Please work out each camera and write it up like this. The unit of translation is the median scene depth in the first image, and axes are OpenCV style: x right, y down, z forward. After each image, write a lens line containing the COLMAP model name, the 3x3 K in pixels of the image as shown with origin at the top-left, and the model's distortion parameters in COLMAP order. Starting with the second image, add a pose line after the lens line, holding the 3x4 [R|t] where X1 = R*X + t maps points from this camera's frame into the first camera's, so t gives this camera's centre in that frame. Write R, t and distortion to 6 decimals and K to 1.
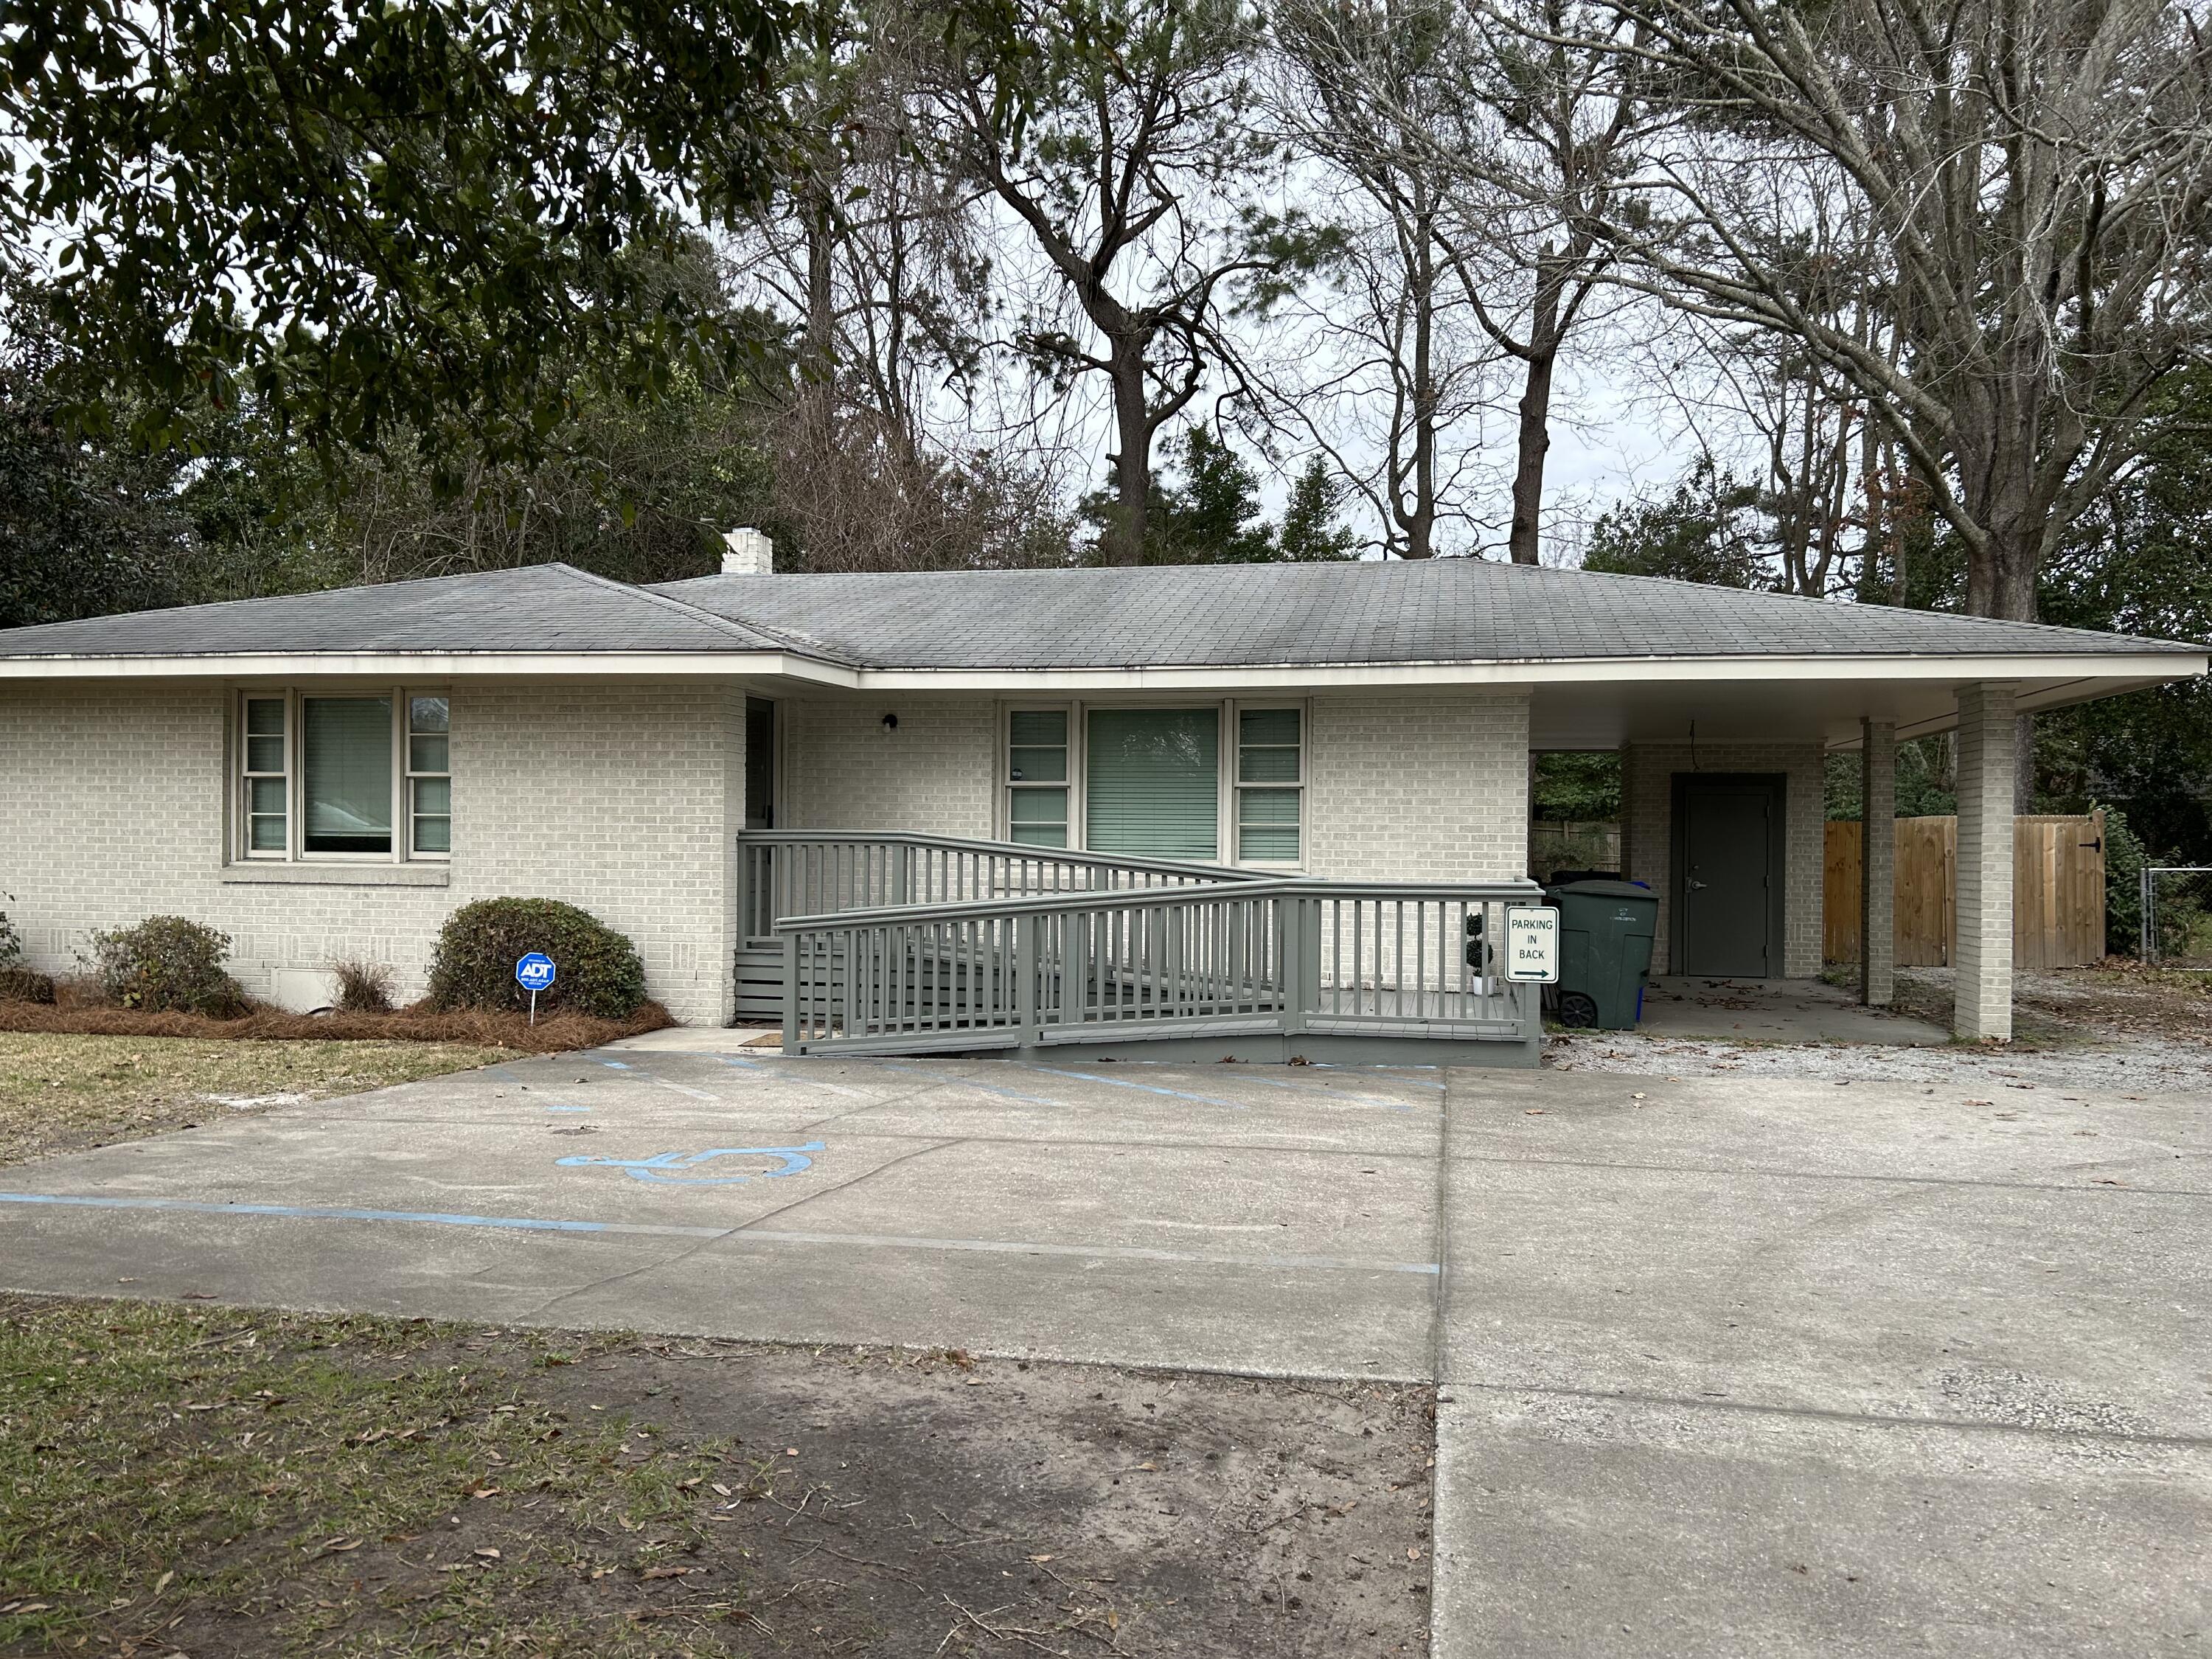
lens RADIAL K [[1653.4, 0, 1106.7], [0, 1653.4, 855.8], [0, 0, 1]] dist [0.062303, -0.088038]
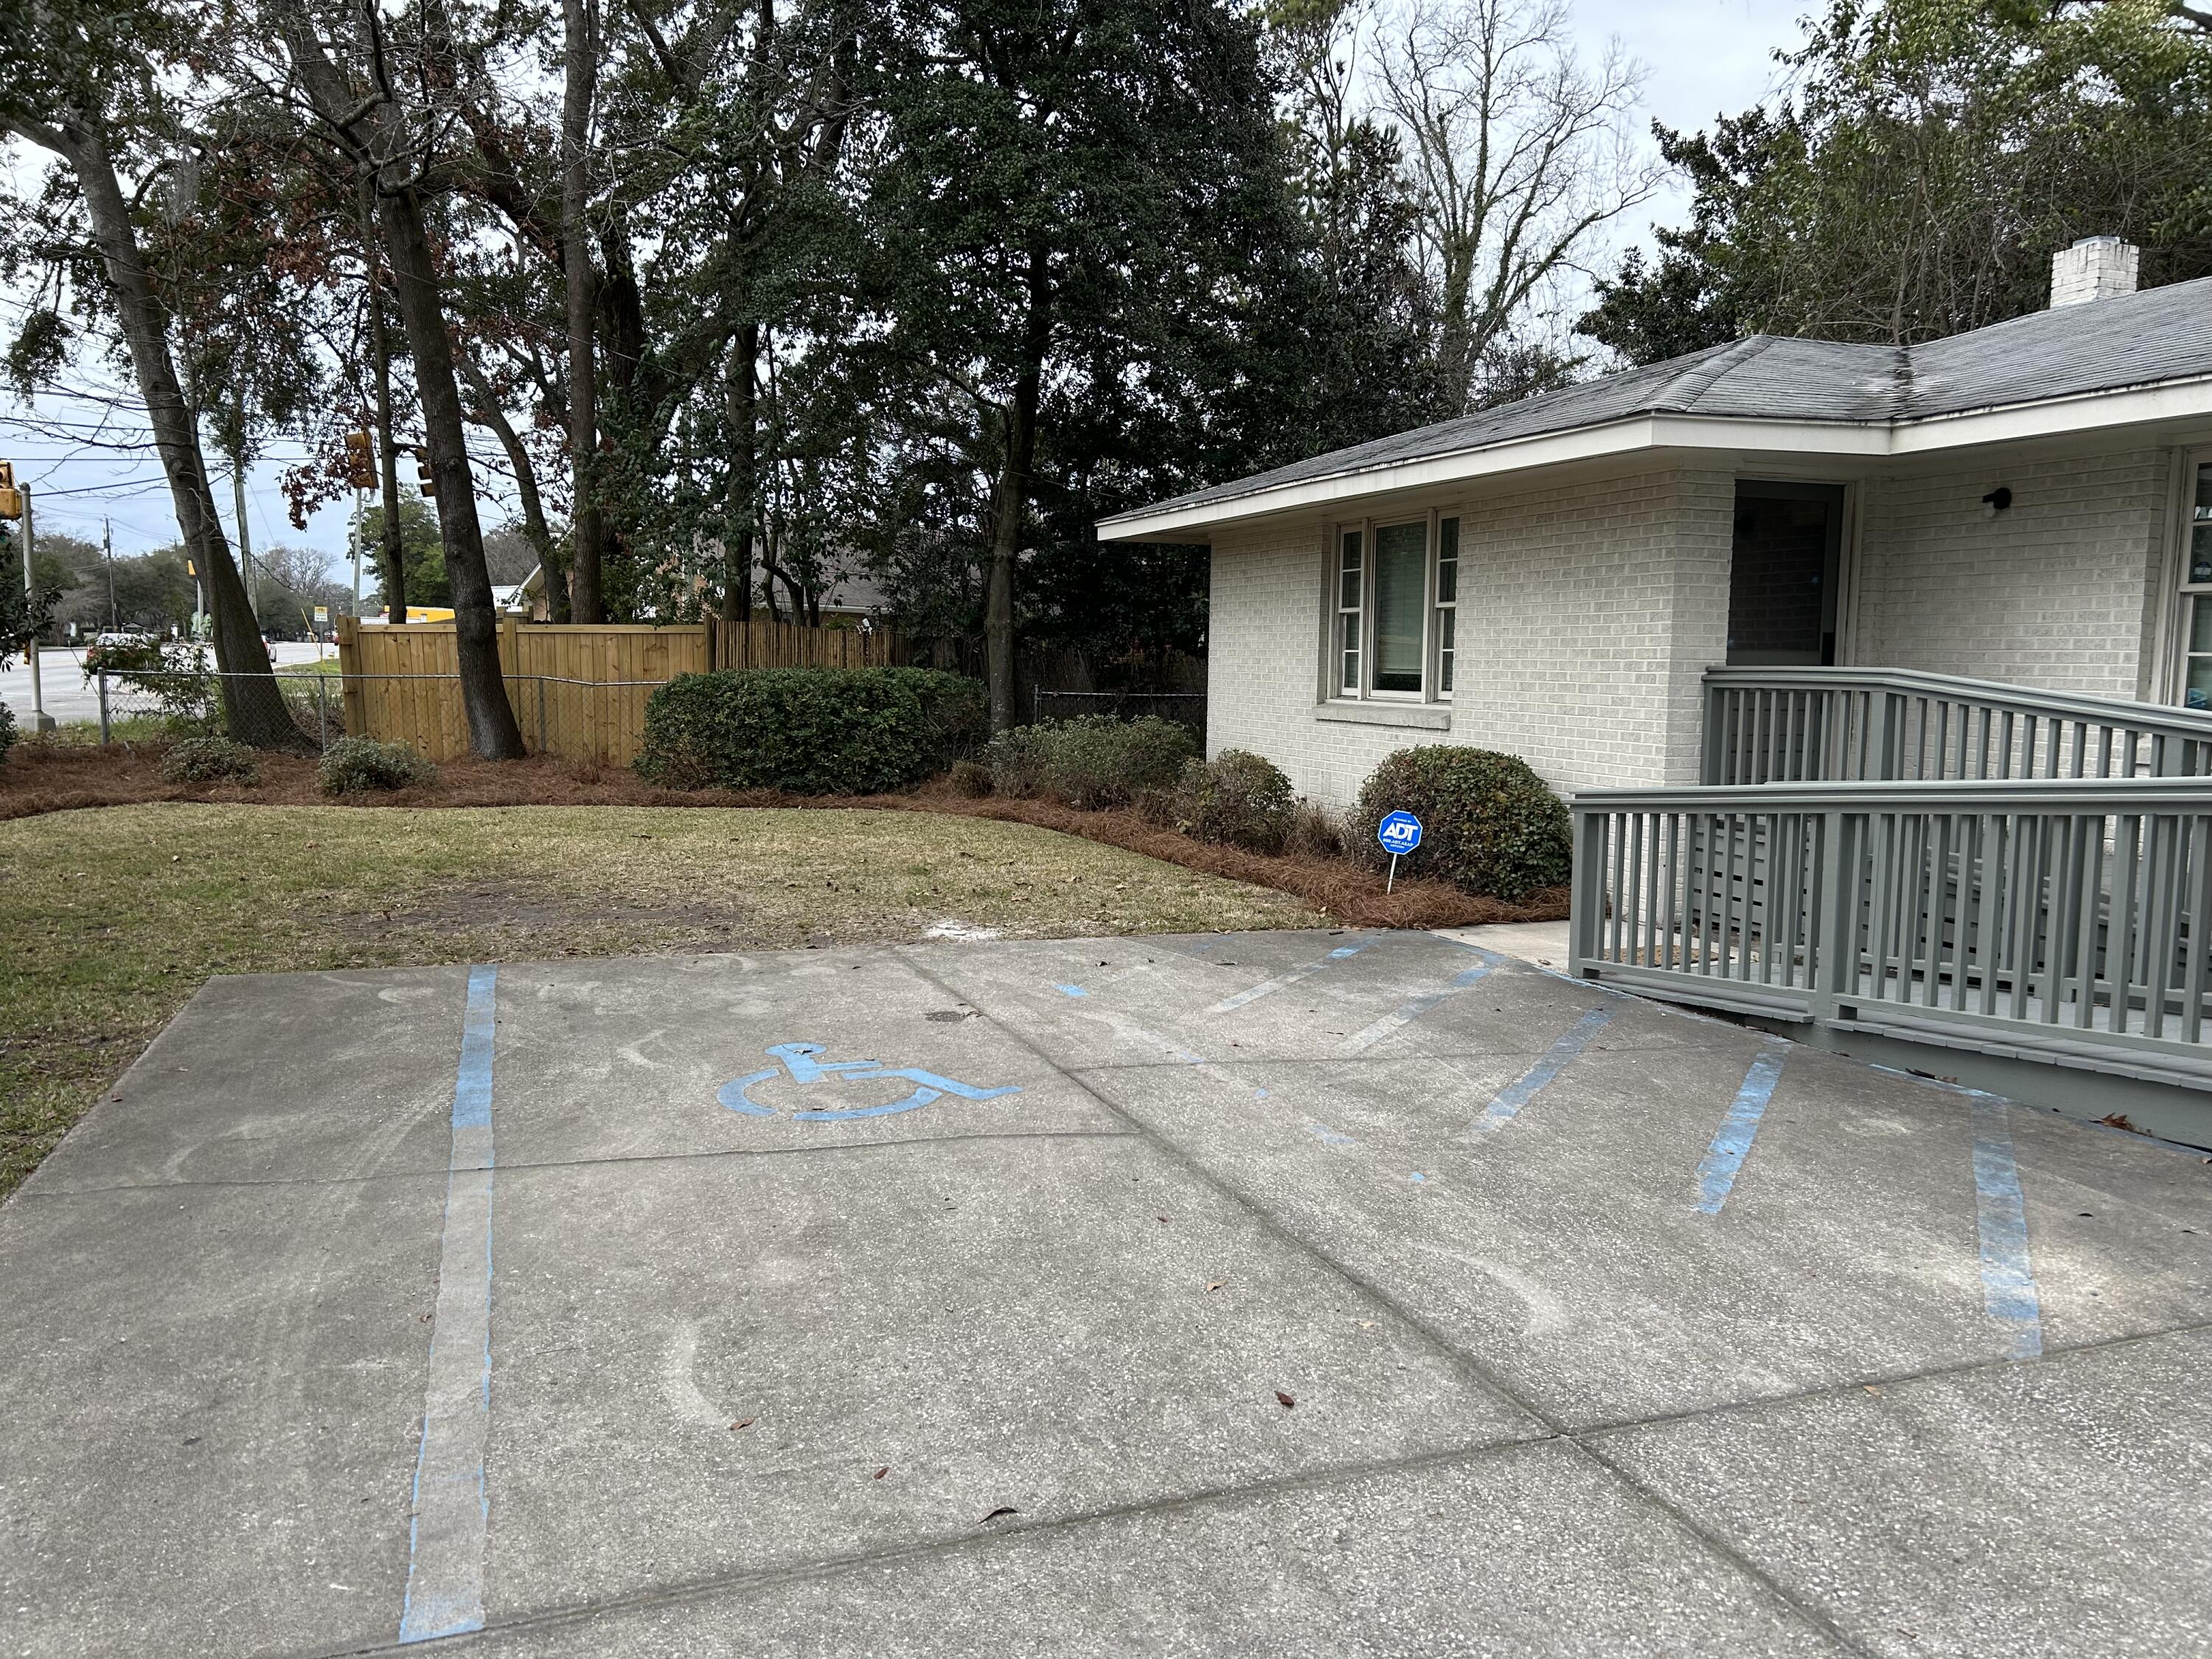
lens RADIAL K [[1659.6, 0, 1074.3], [0, 1659.6, 819.8], [0, 0, 1]] dist [0.078831, -0.112678]
pose [[0.534647, 0.077879, -0.841479, 0.387684], [-0.014484, 0.996443, 0.083019, -0.007987], [0.844952, -0.032197, 0.533873, 0.534624]]
